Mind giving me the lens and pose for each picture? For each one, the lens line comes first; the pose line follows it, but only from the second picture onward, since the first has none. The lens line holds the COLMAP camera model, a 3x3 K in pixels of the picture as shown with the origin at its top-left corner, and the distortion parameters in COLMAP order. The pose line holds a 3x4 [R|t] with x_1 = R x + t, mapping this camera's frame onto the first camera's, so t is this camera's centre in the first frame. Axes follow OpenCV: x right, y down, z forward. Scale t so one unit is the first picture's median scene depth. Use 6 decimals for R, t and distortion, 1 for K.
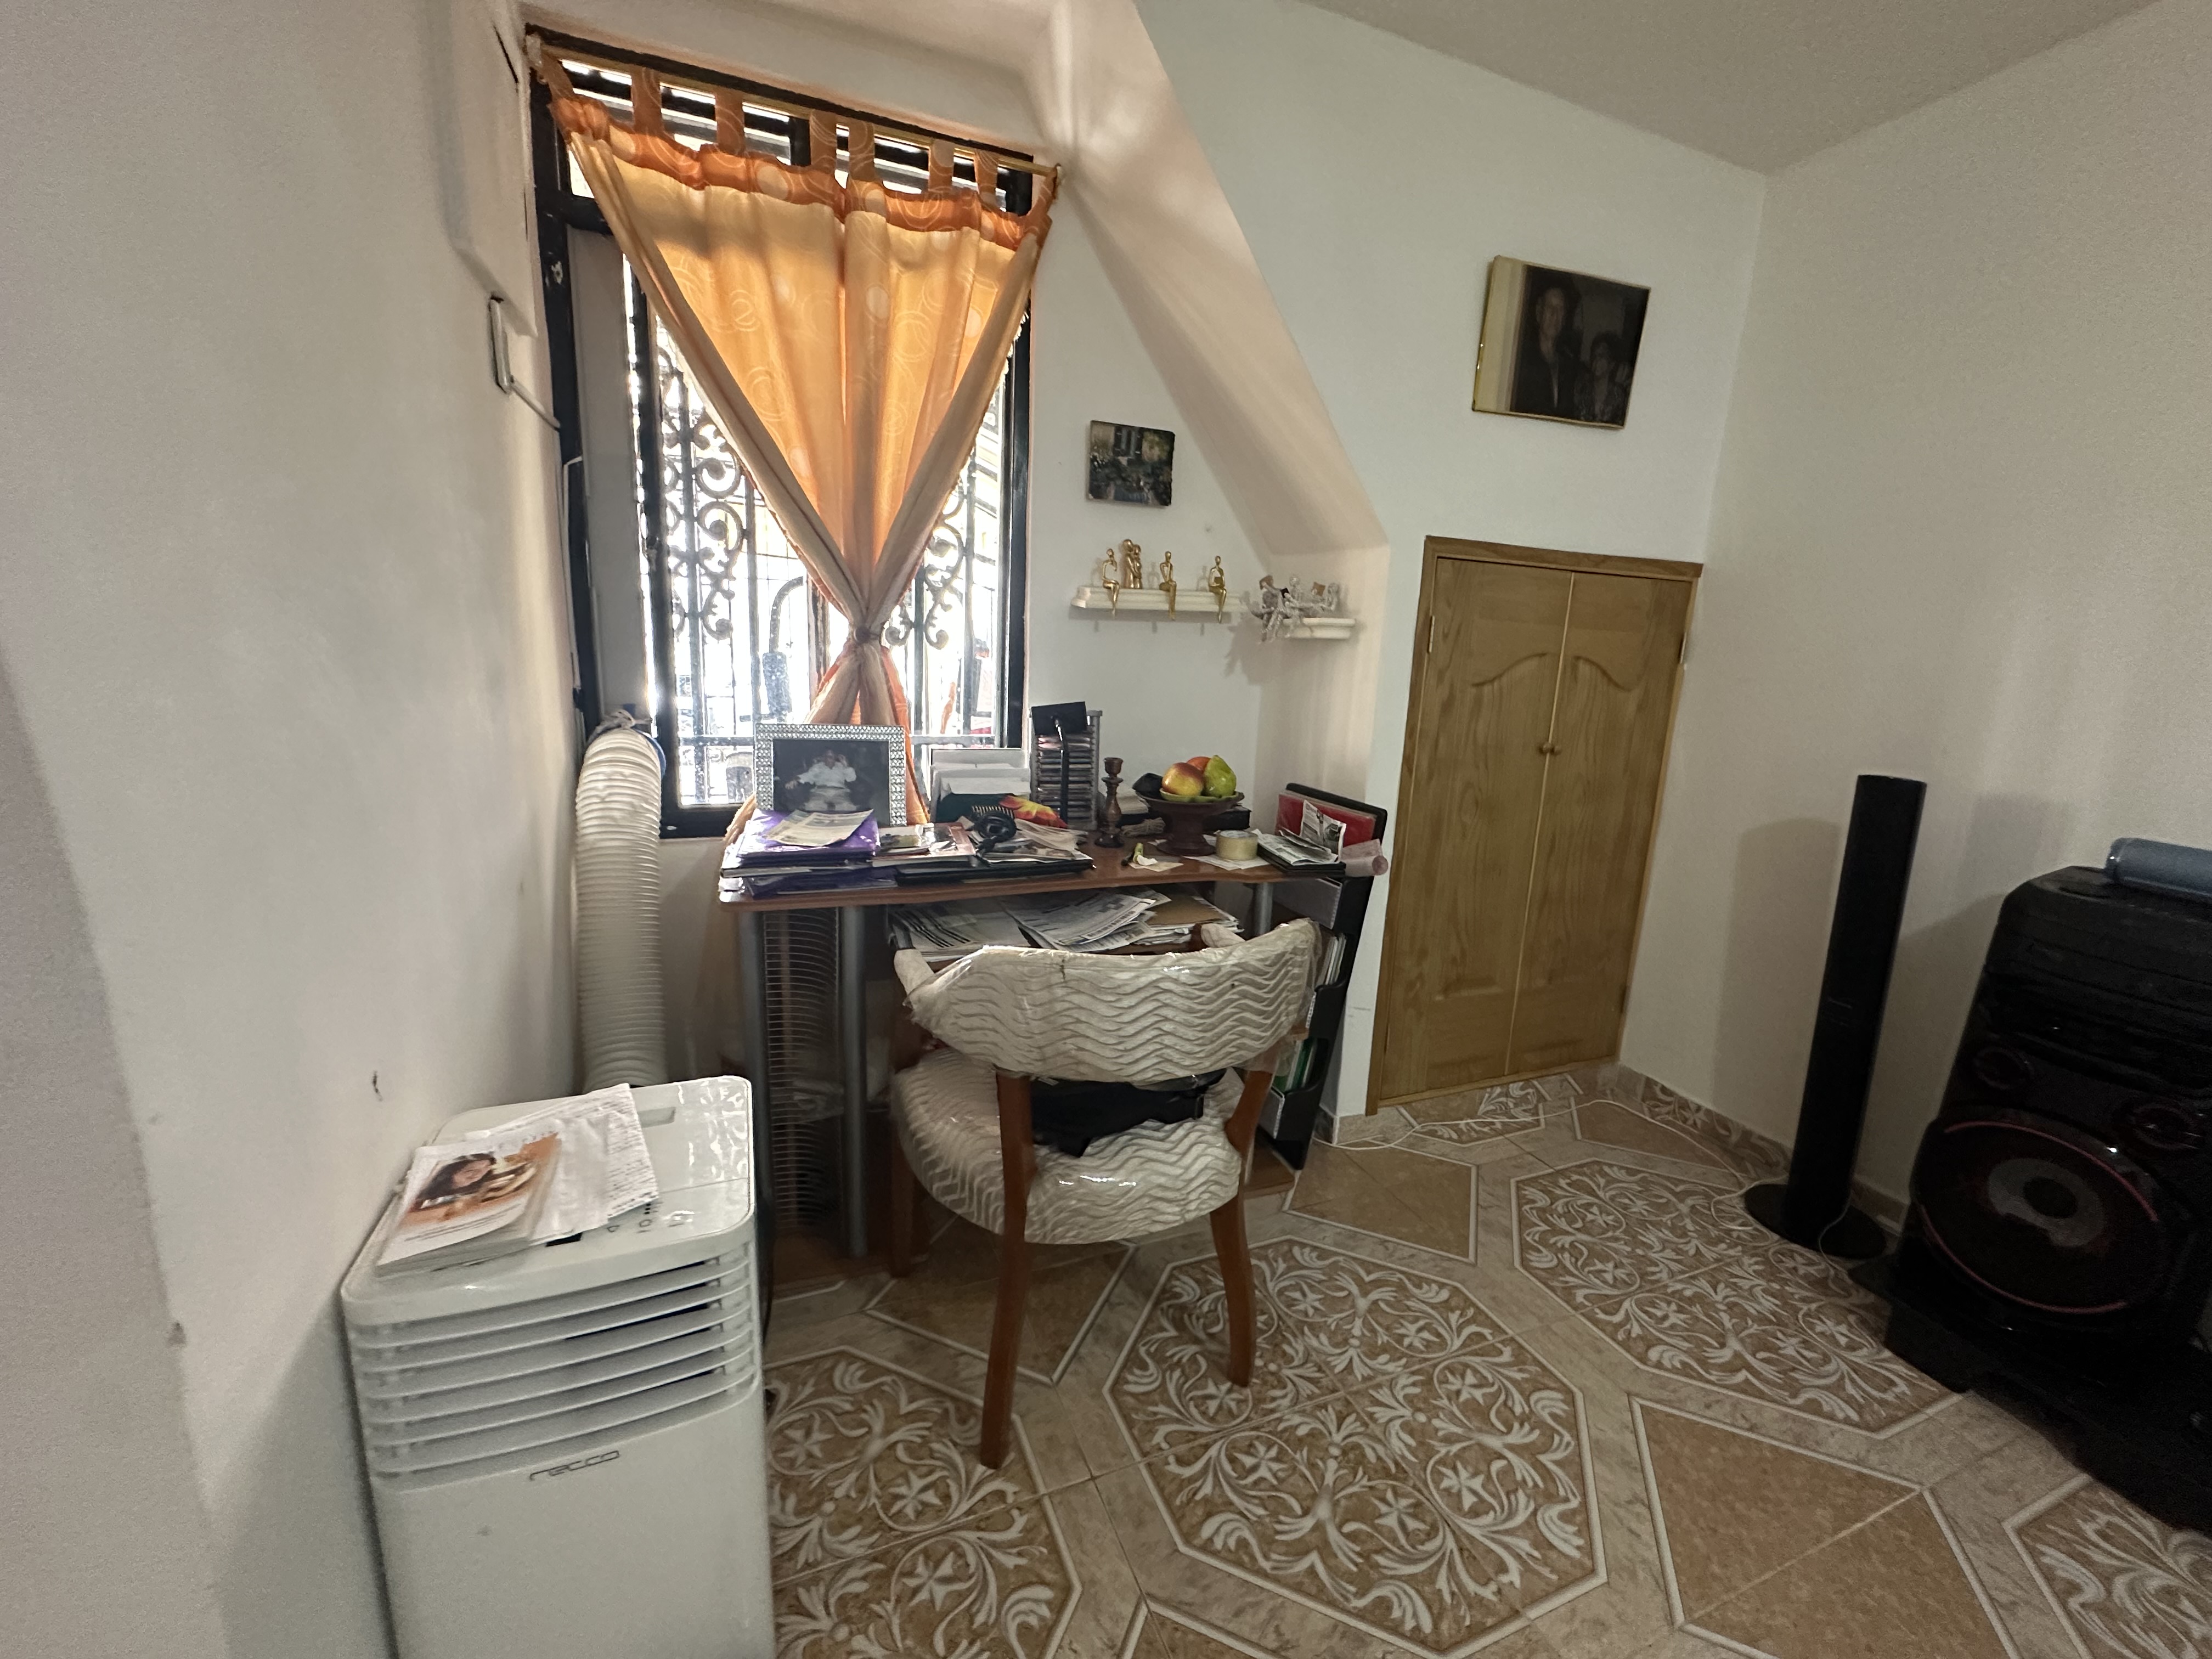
lens RADIAL K [[883.5, 0, 1106.6], [0, 883.5, 826.9], [0, 0, 1]] dist [-0.004854, 0.001408]
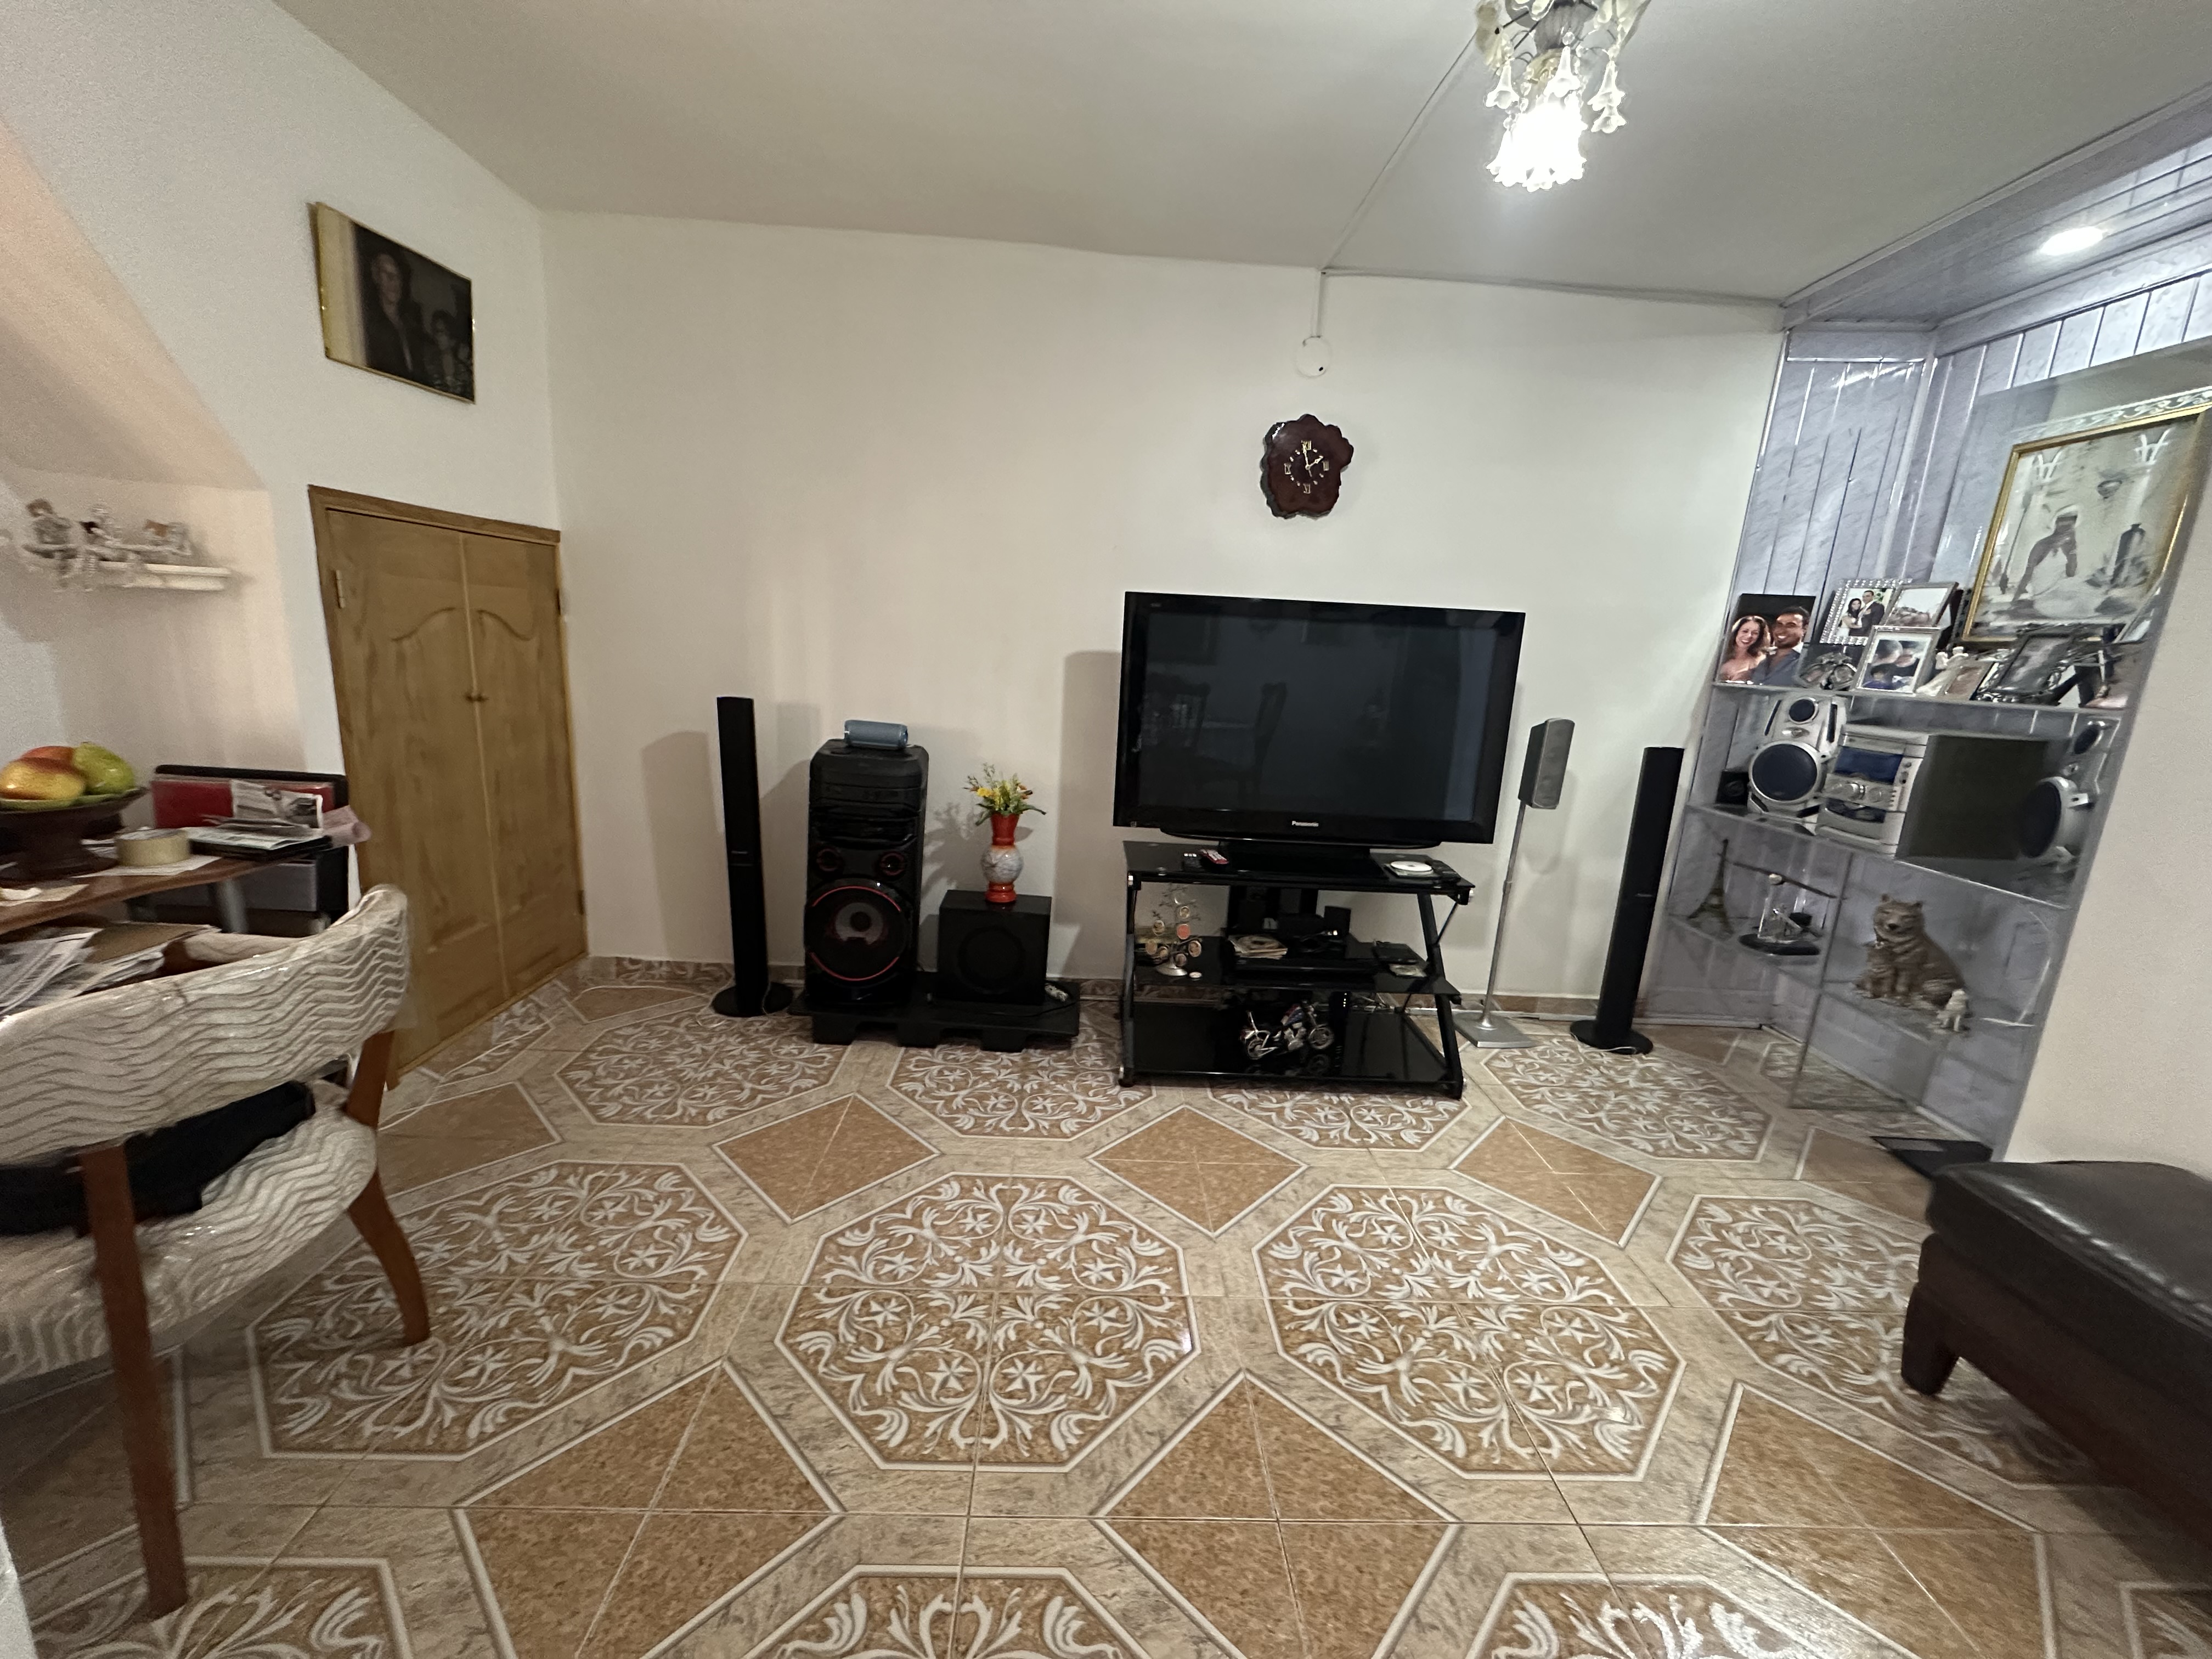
lens RADIAL K [[883.5, 0, 1106.6], [0, 883.5, 826.9], [0, 0, 1]] dist [-0.004854, 0.001408]
pose [[0.353331, -0.219316, 0.909427, -0.277086], [0.143671, 0.973320, 0.178906, -0.016739], [-0.924400, 0.067445, 0.375414, -0.127440]]
